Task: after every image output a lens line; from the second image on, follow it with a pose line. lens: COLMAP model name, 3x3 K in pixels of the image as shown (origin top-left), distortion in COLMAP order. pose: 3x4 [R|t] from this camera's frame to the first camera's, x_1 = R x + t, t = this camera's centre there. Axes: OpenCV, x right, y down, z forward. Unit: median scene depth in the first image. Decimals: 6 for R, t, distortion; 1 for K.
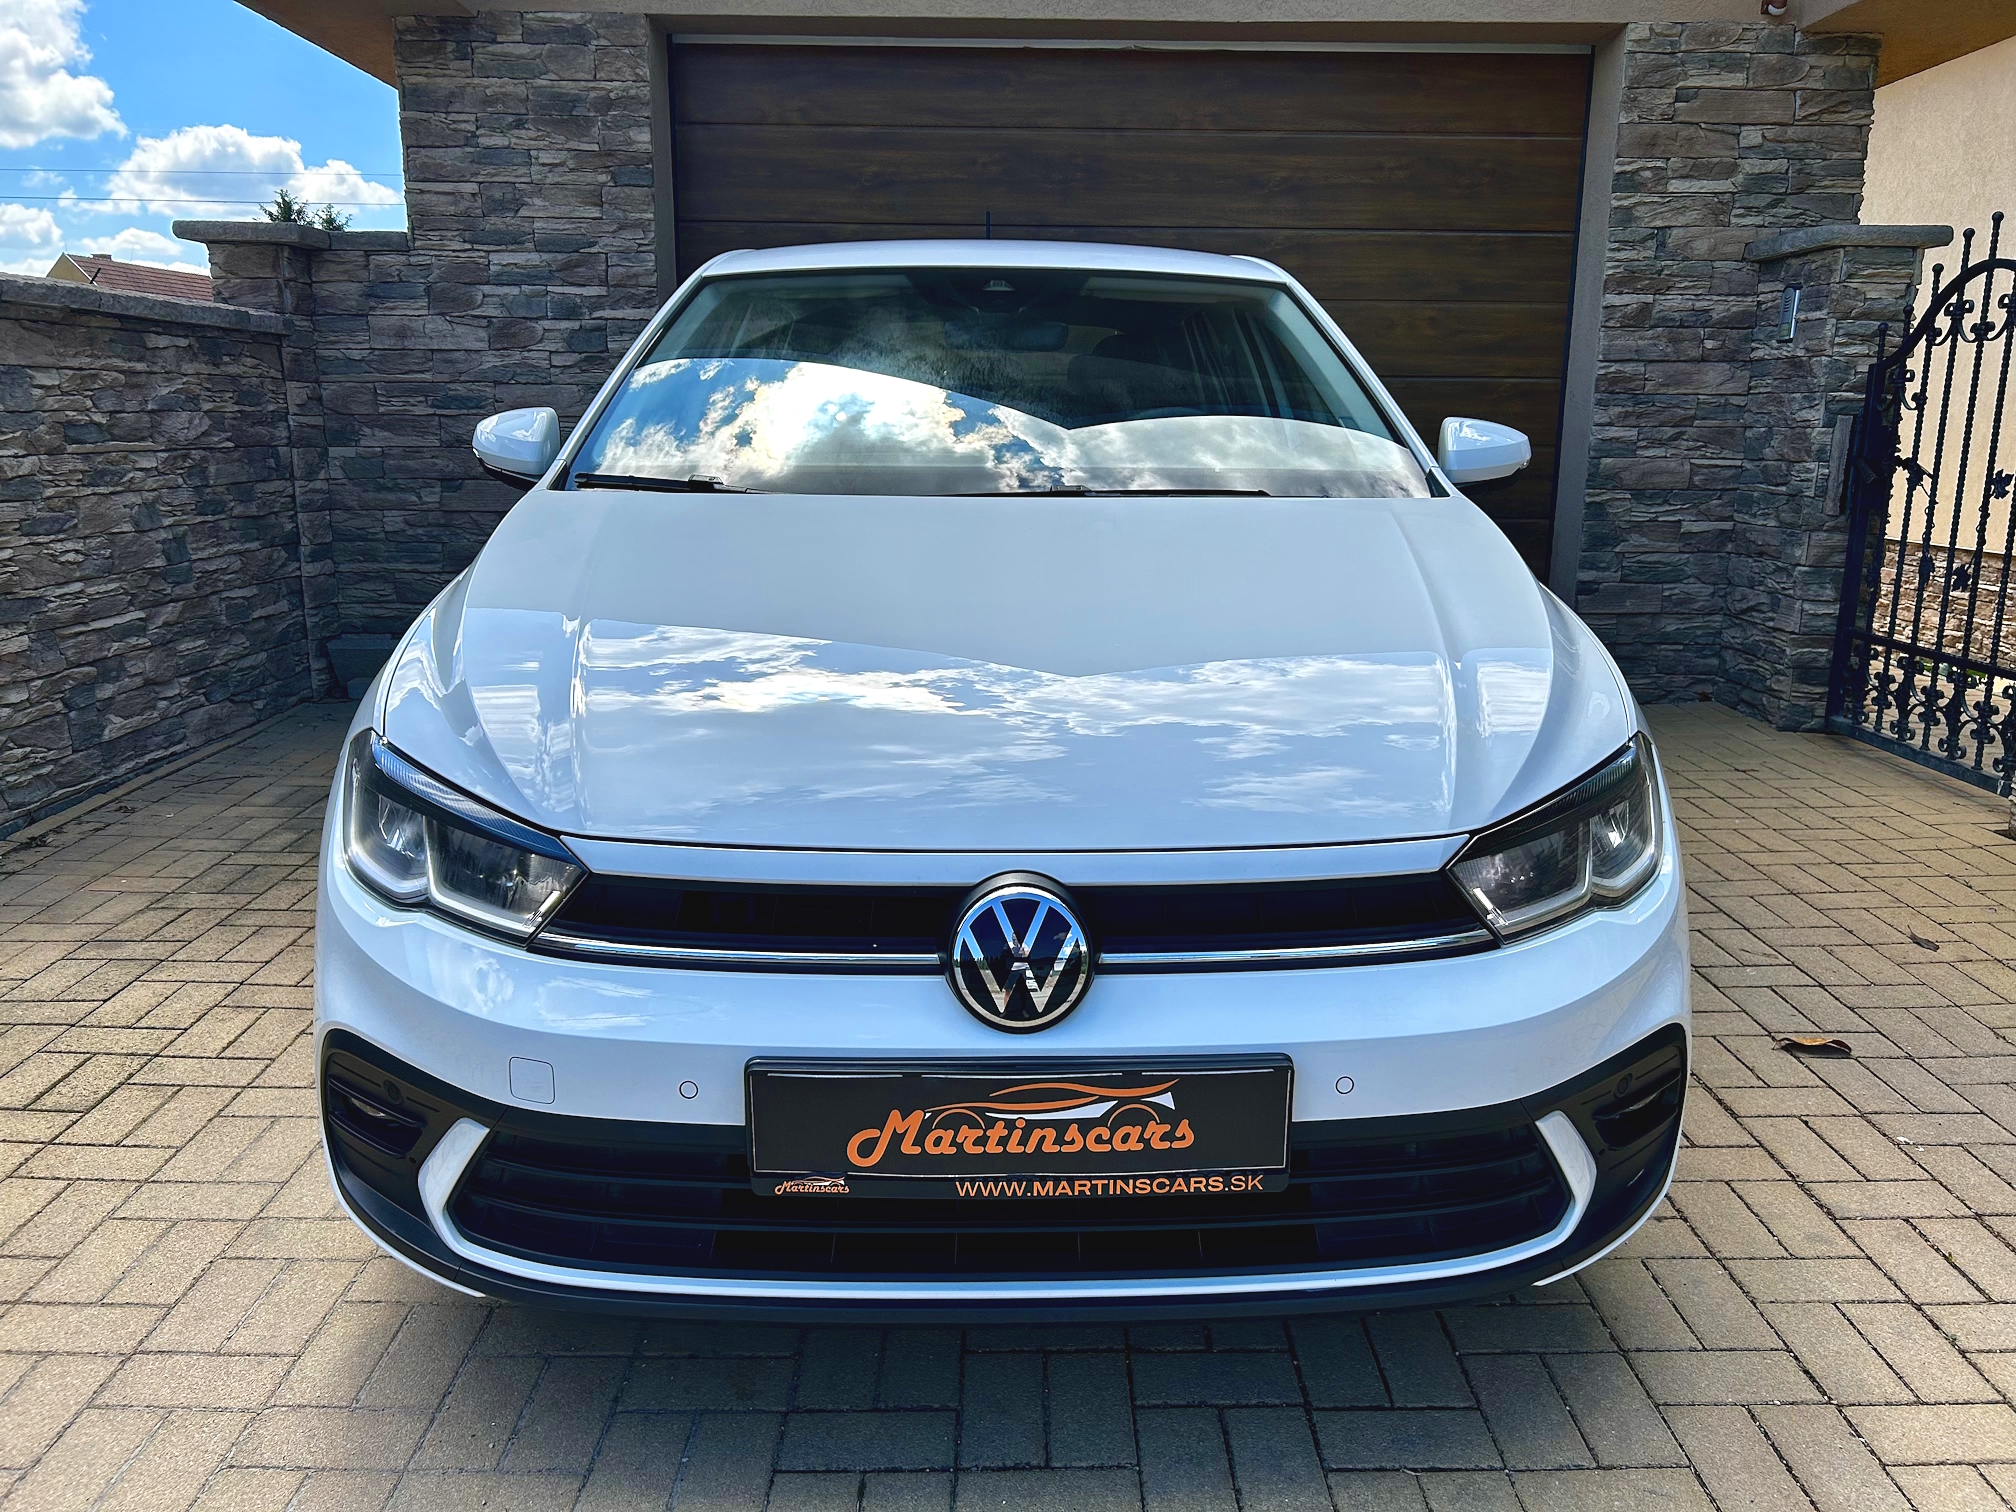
lens RADIAL K [[1531.0, 0, 1014.9], [0, 1531.0, 762.8], [0, 0, 1]] dist [0.037572, -0.031602]
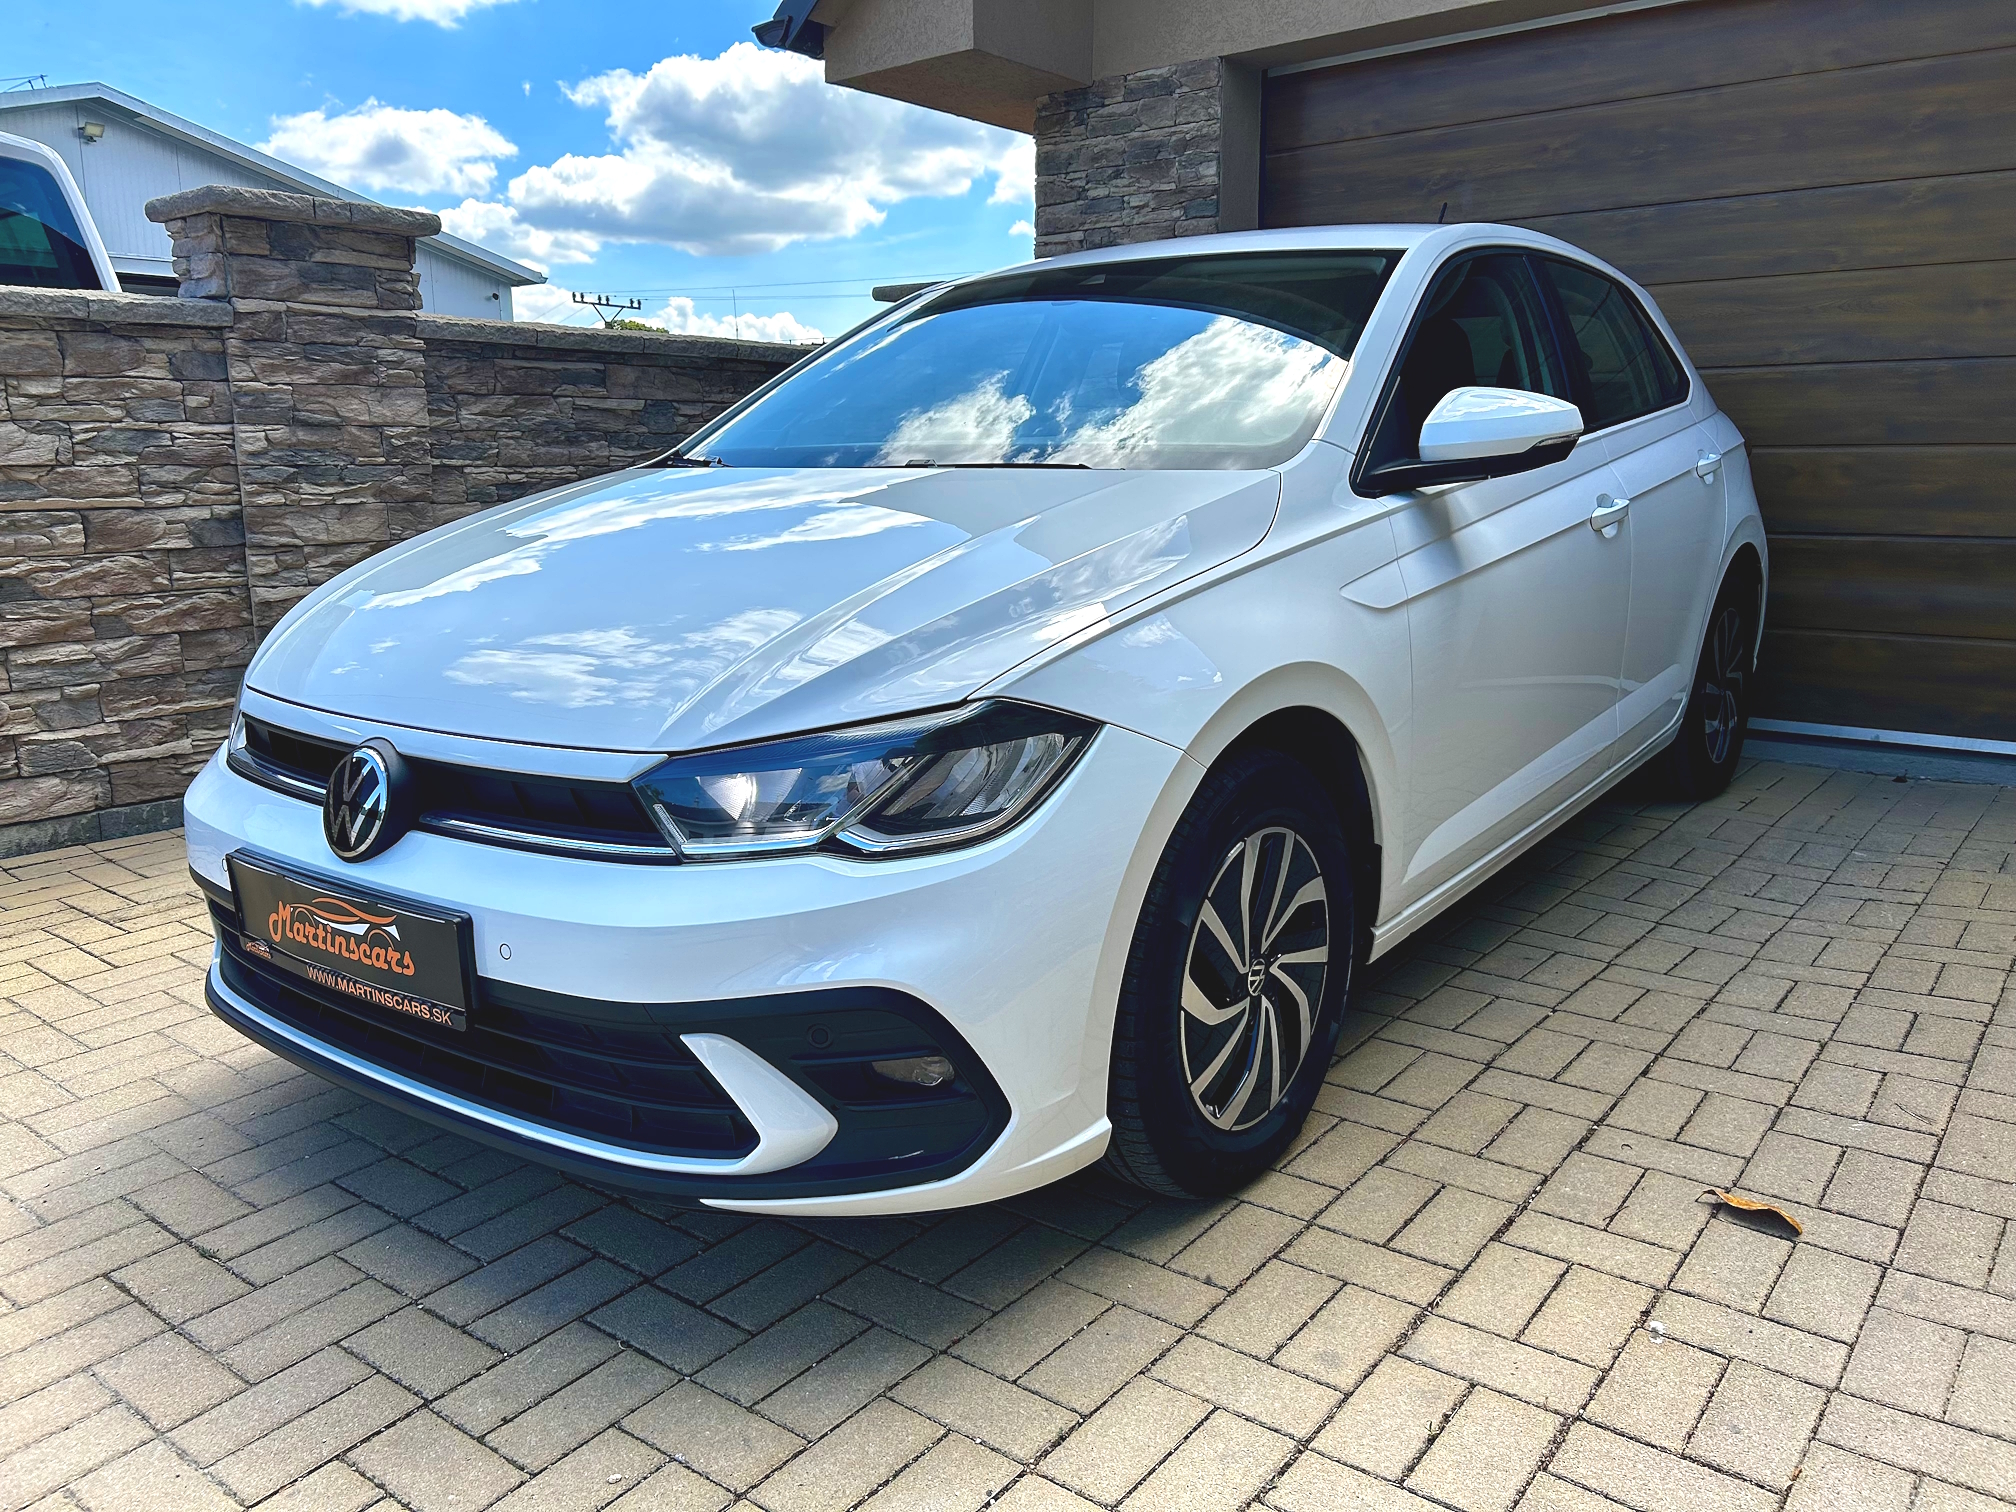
lens RADIAL K [[1532.4, 0, 1012.9], [0, 1532.4, 760.9], [0, 0, 1]] dist [0.045877, -0.047095]
pose [[0.774603, 0.110253, -0.622763, 0.373716], [-0.126810, 0.991766, 0.017853, 0.000220], [0.619604, 0.065144, 0.782207, 0.101817]]
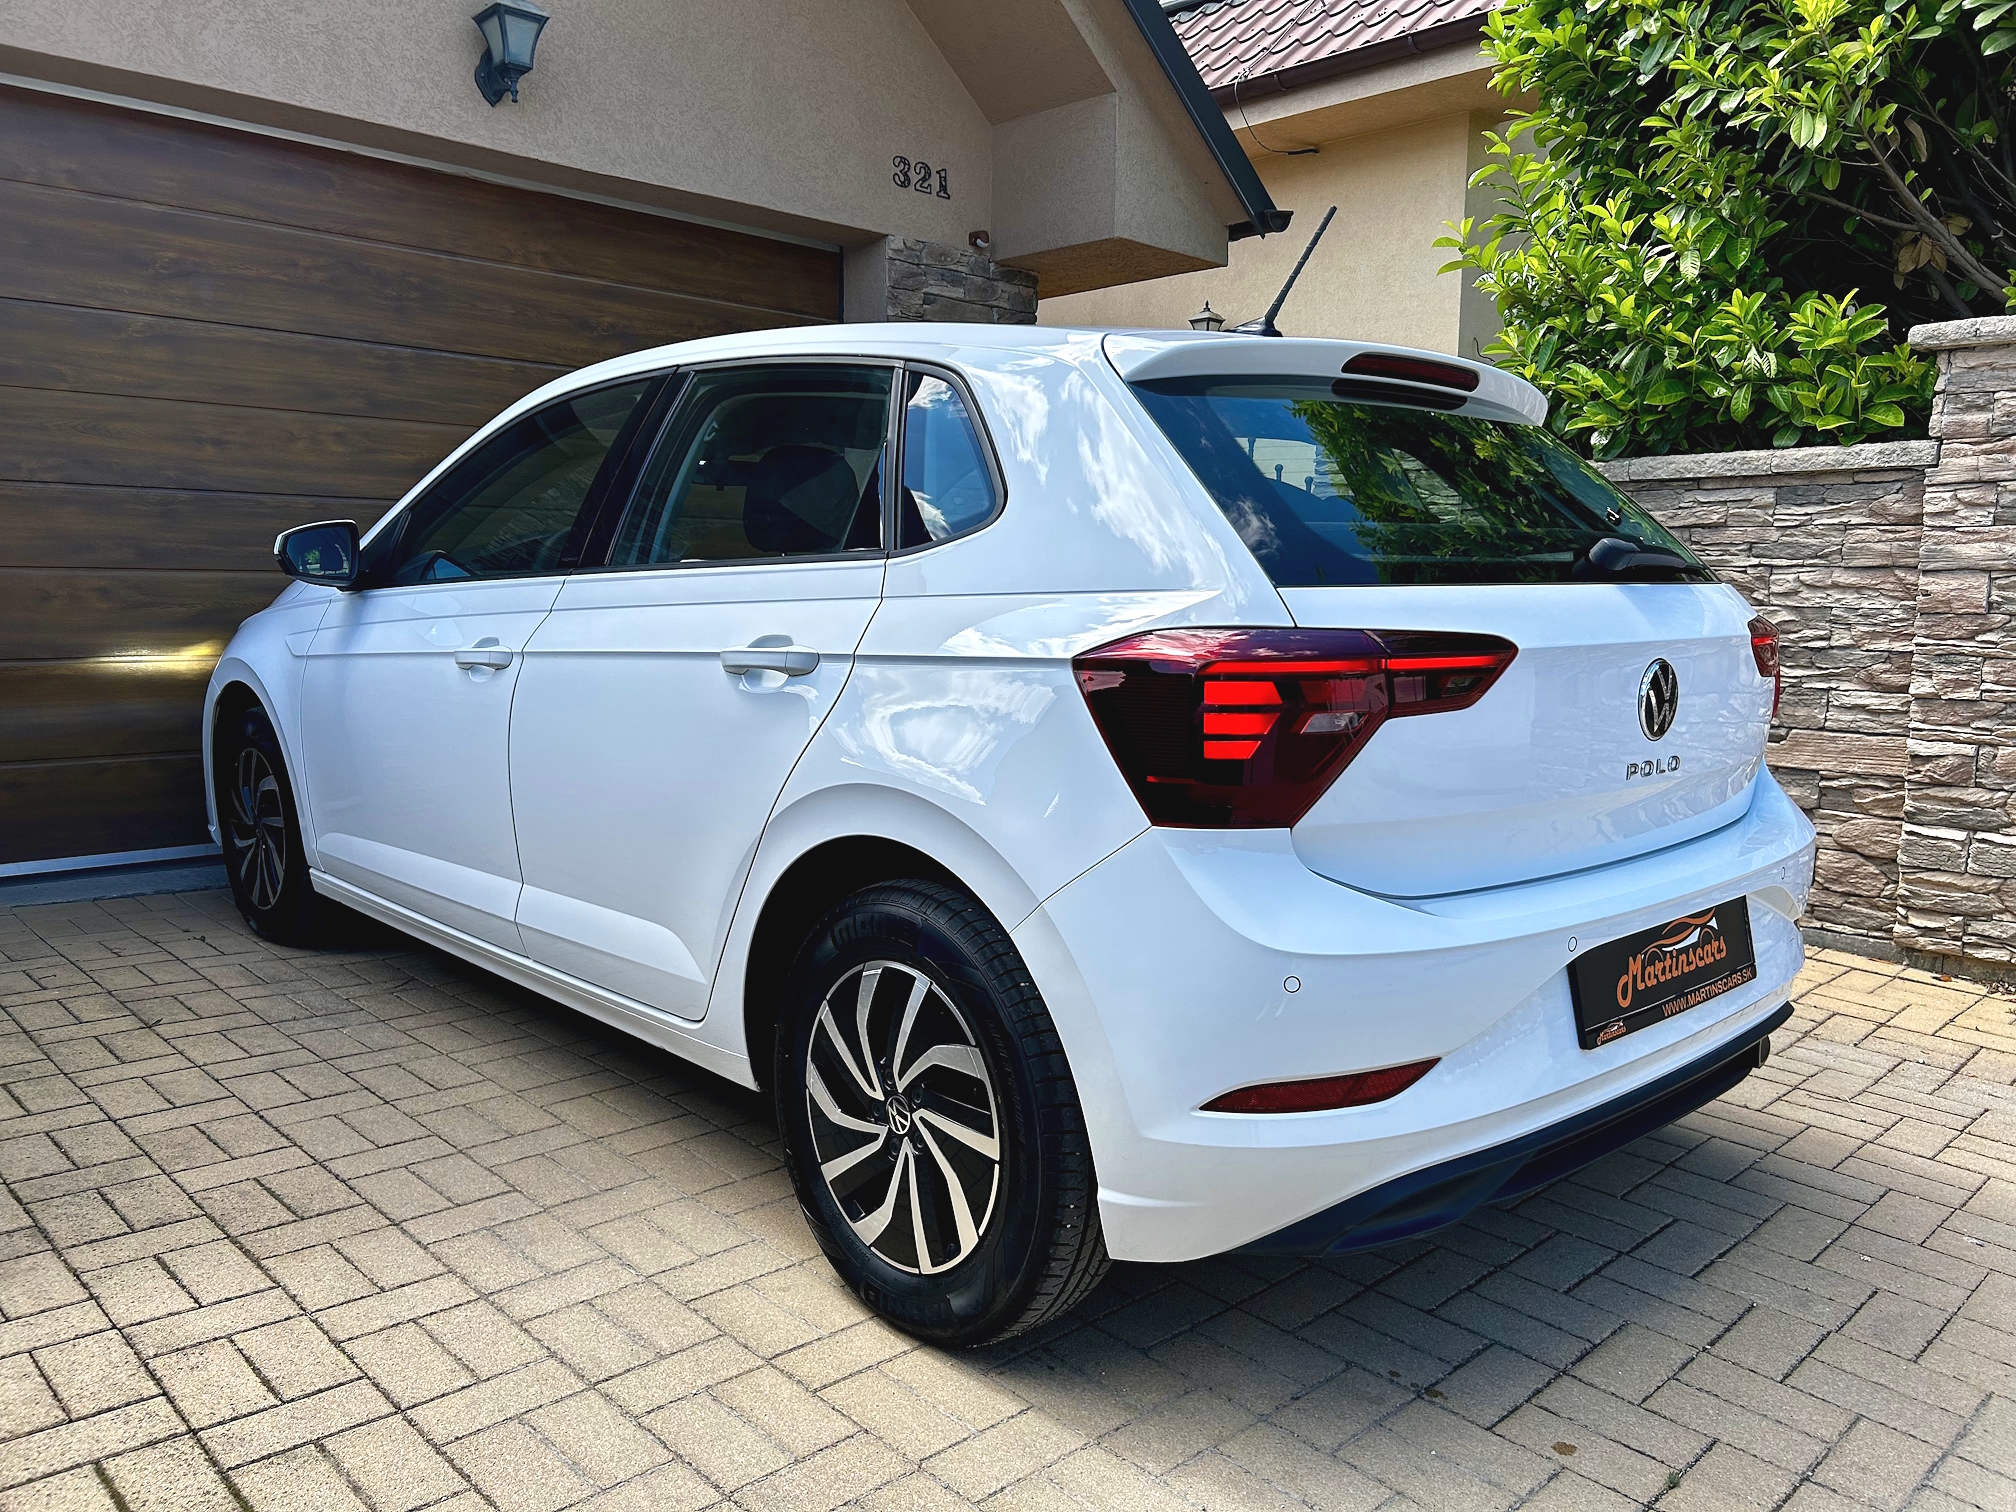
lens RADIAL K [[1532.4, 0, 1012.9], [0, 1532.4, 760.9], [0, 0, 1]] dist [0.045877, -0.047095]
pose [[0.722633, -0.080065, 0.686579, -0.392298], [0.145791, 0.988579, -0.038164, -0.013162], [-0.675682, 0.127676, 0.726053, 0.115815]]
